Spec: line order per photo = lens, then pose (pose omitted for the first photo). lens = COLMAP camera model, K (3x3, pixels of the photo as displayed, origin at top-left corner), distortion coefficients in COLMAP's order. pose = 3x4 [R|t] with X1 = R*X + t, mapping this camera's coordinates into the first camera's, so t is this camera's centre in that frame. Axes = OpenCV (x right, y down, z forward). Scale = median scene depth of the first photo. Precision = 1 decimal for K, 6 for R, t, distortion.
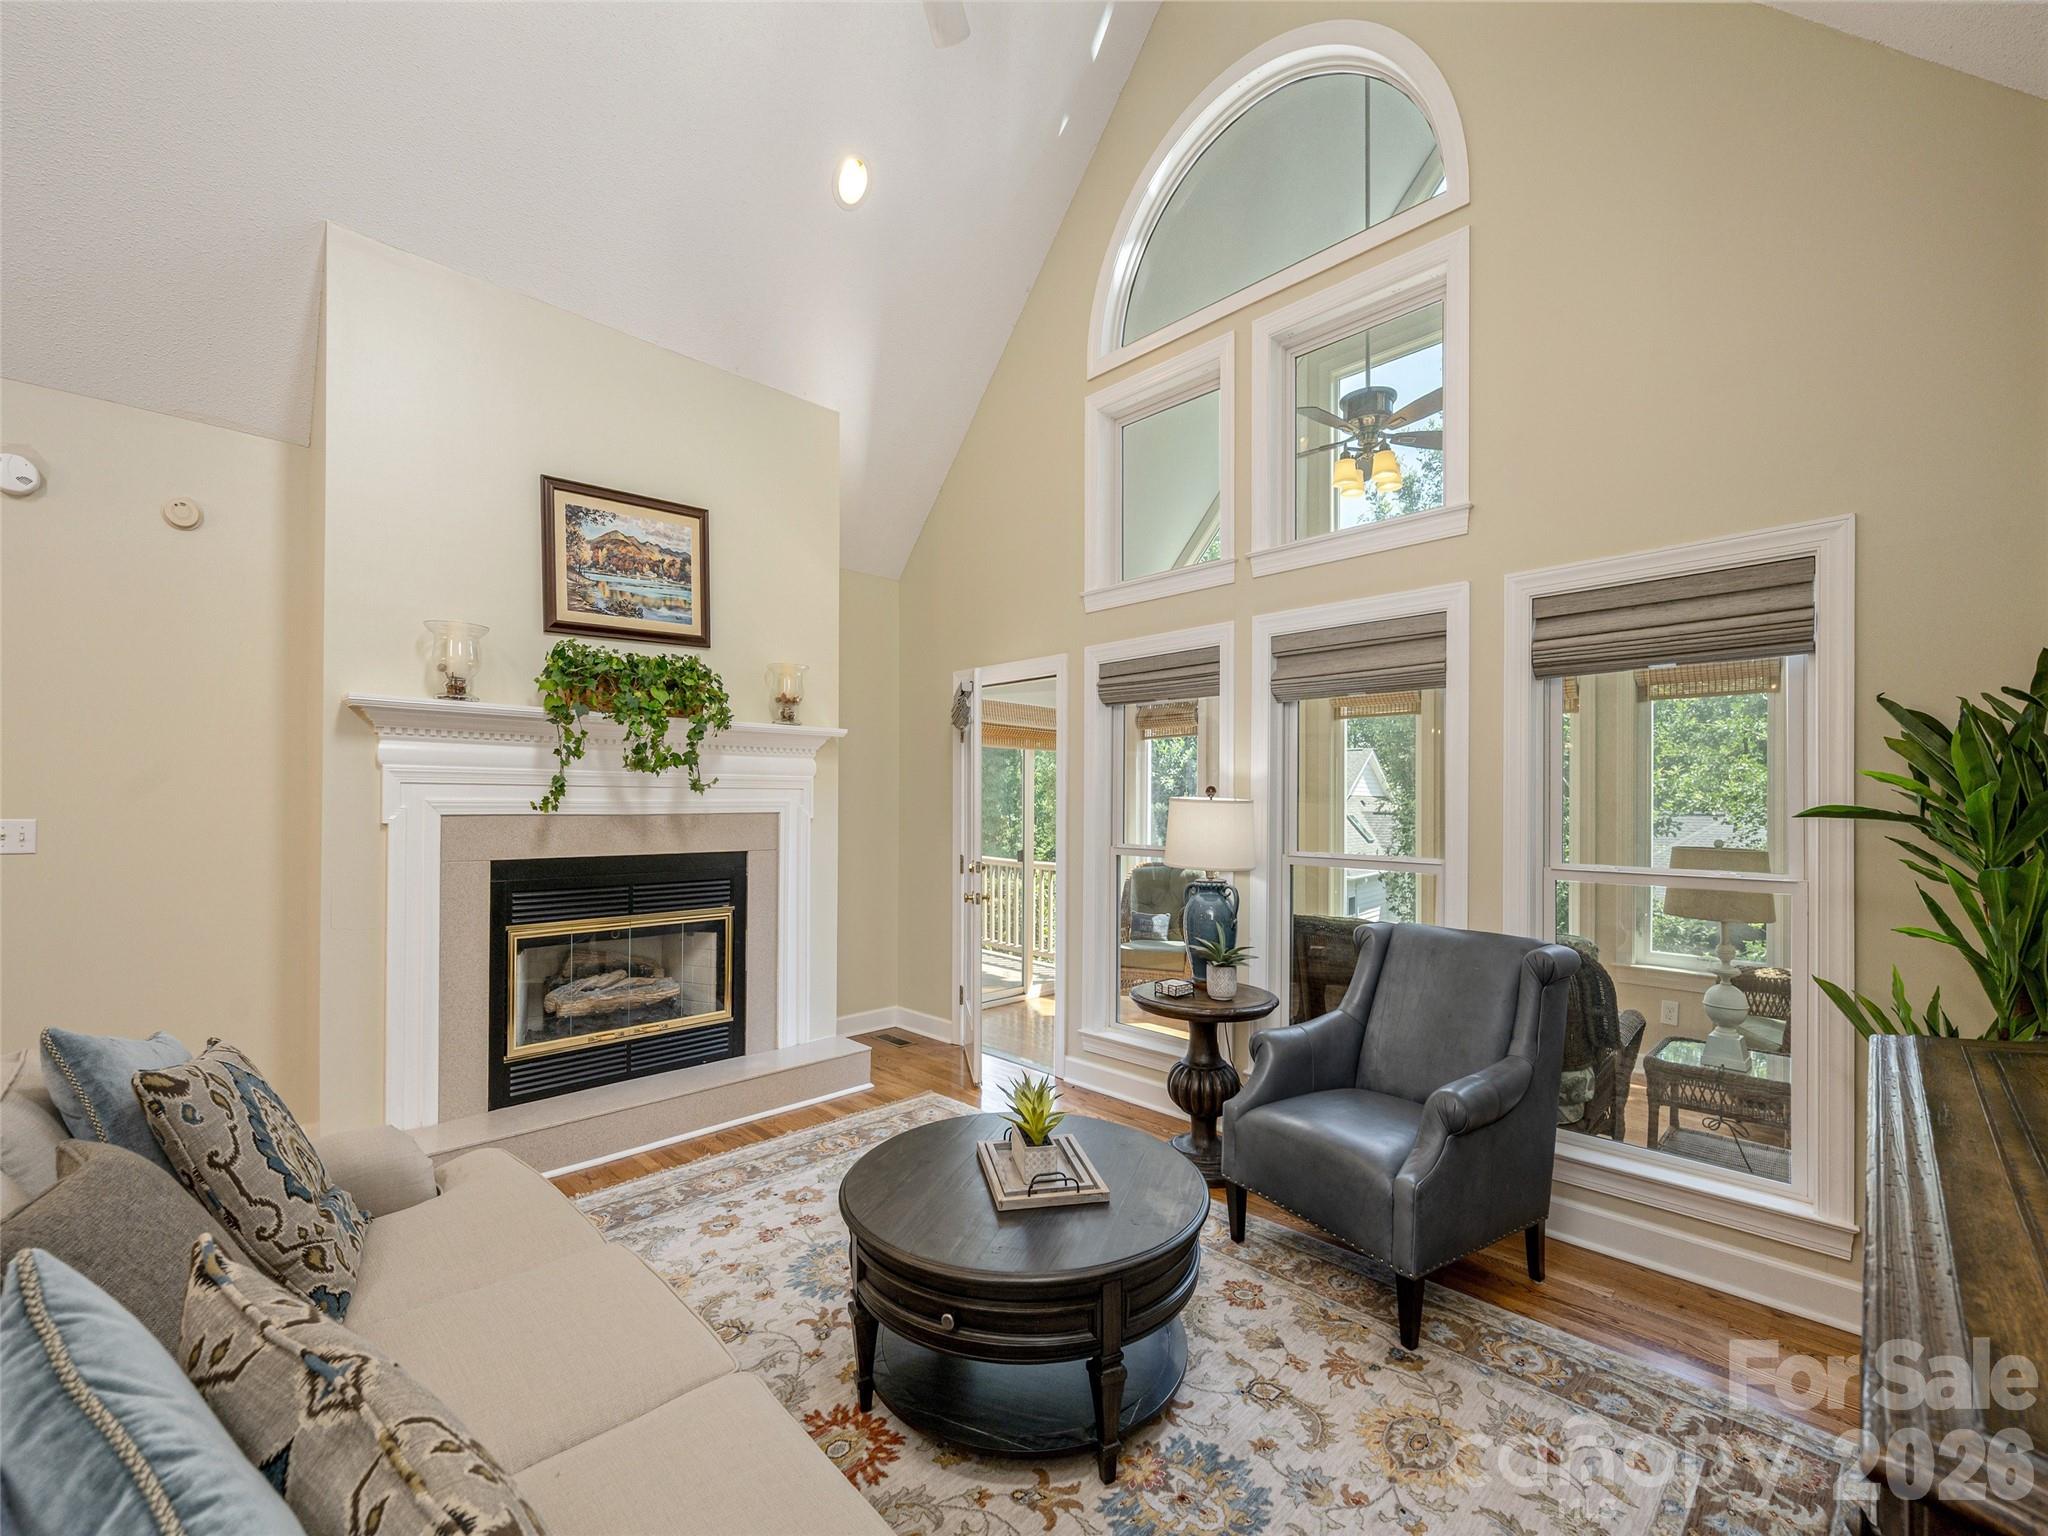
lens RADIAL K [[841.6, 0, 980.3], [0, 841.6, 793.7], [0, 0, 1]] dist [0.009560, 0.000035]
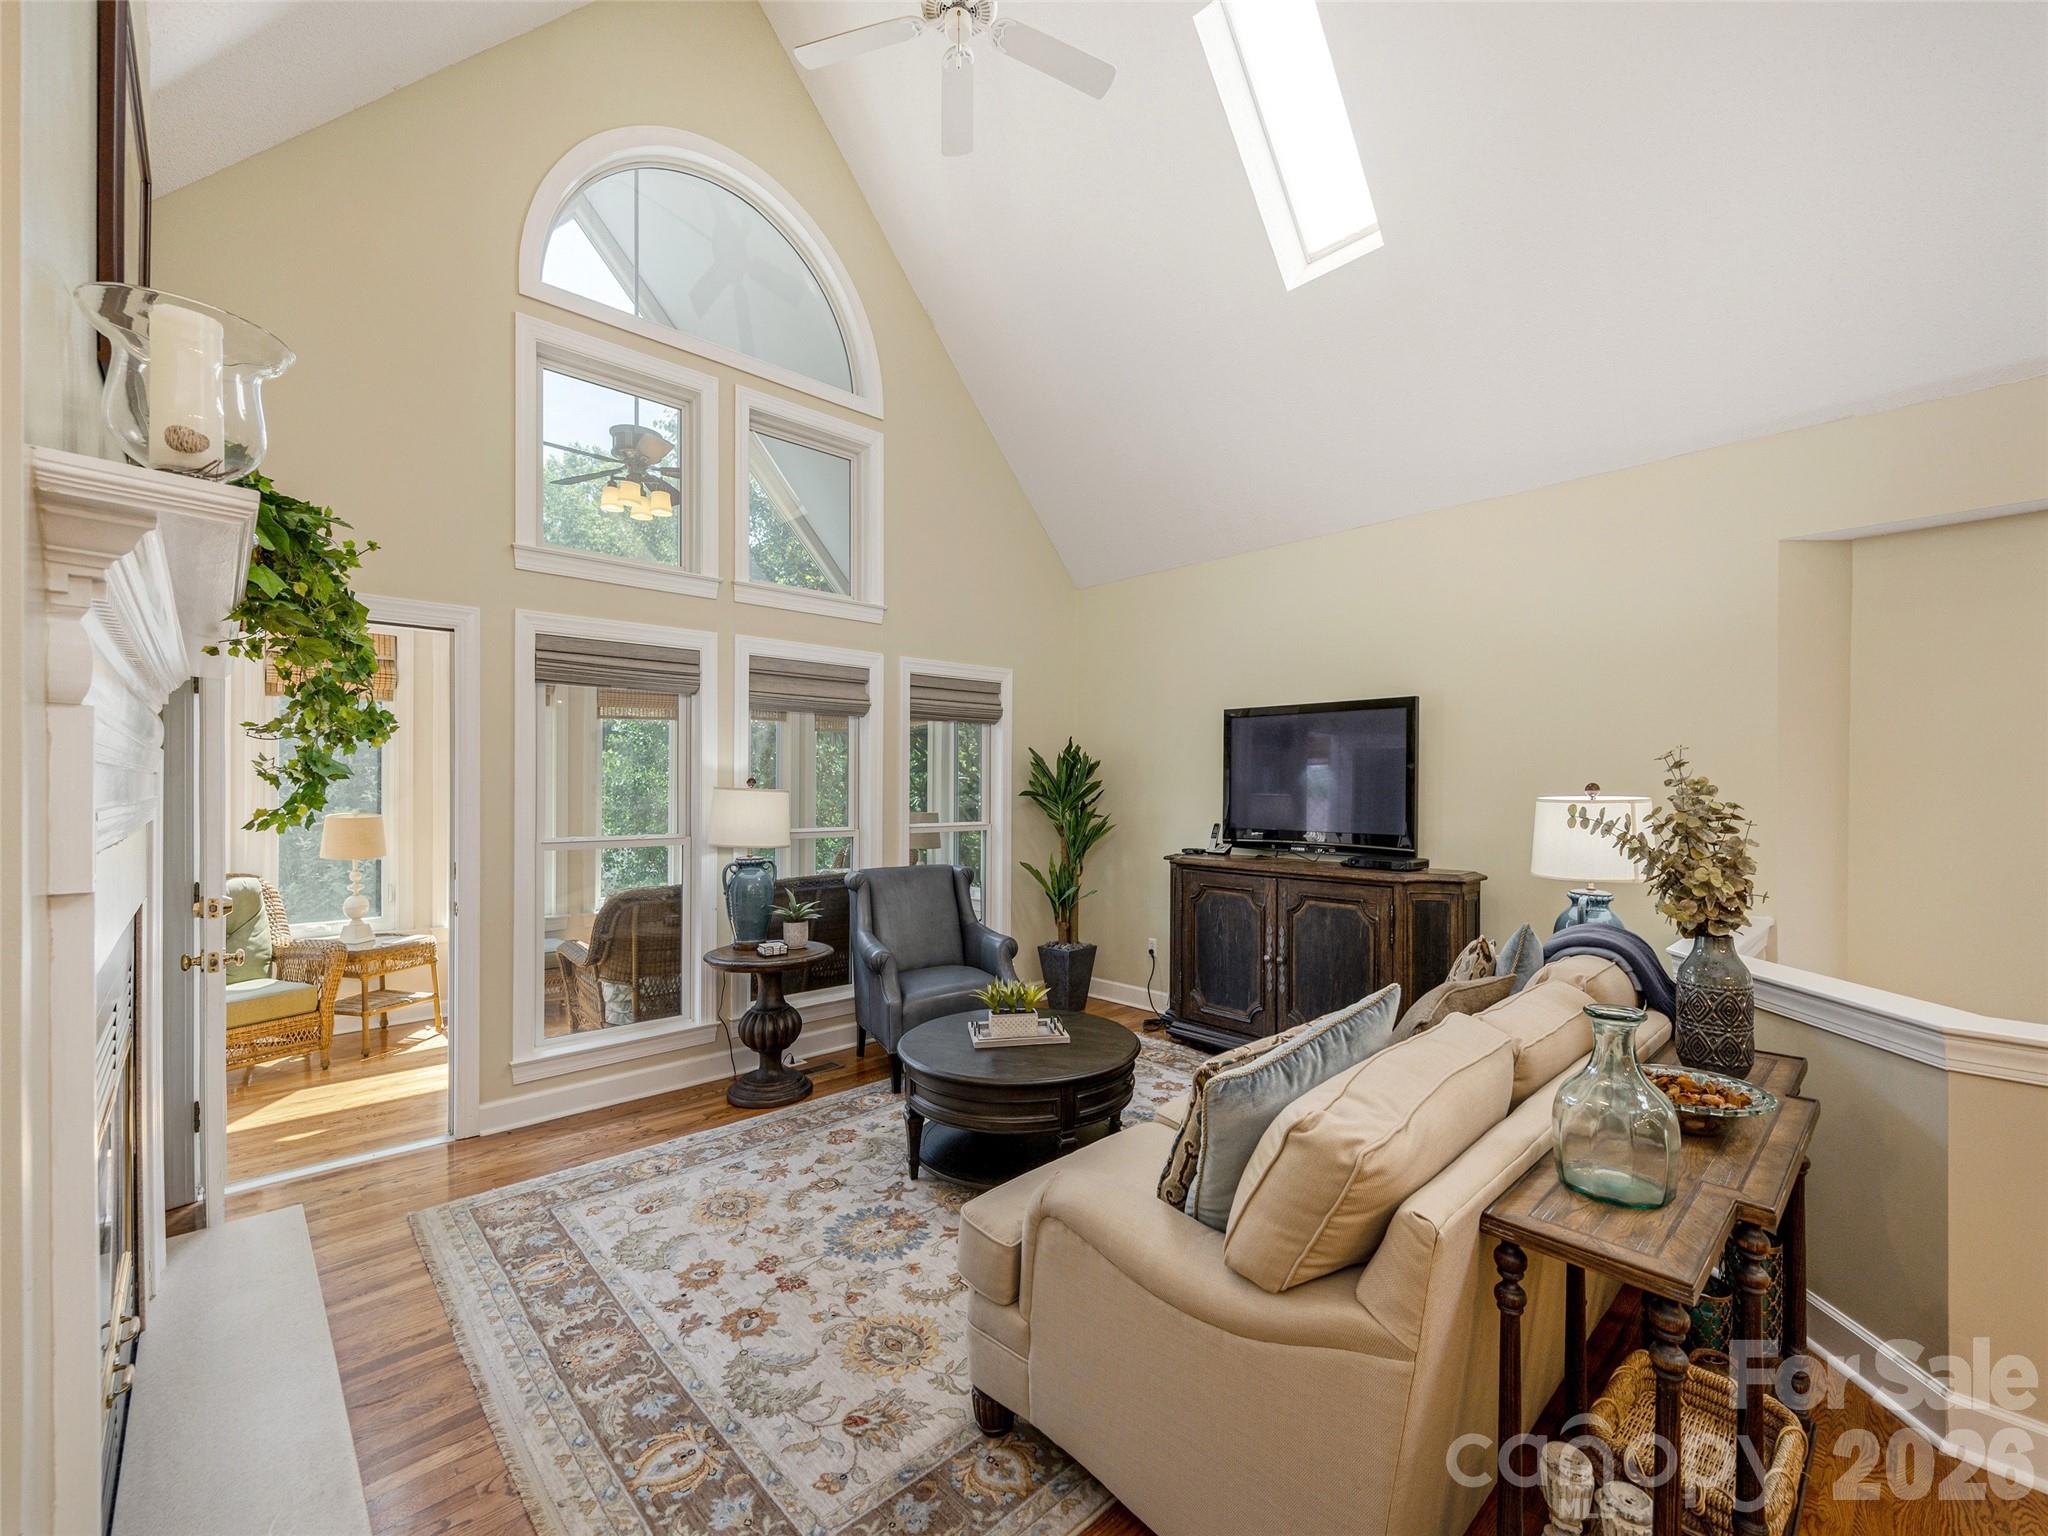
lens RADIAL K [[841.6, 0, 1046.7], [0, 841.6, 788.6], [0, 0, 1]] dist [0.009560, 0.000035]
pose [[0.012058, -0.009913, 0.999878, -1.025878], [-0.012372, 0.999873, 0.010062, -0.013128], [-0.999851, -0.012492, 0.011934, 0.653751]]
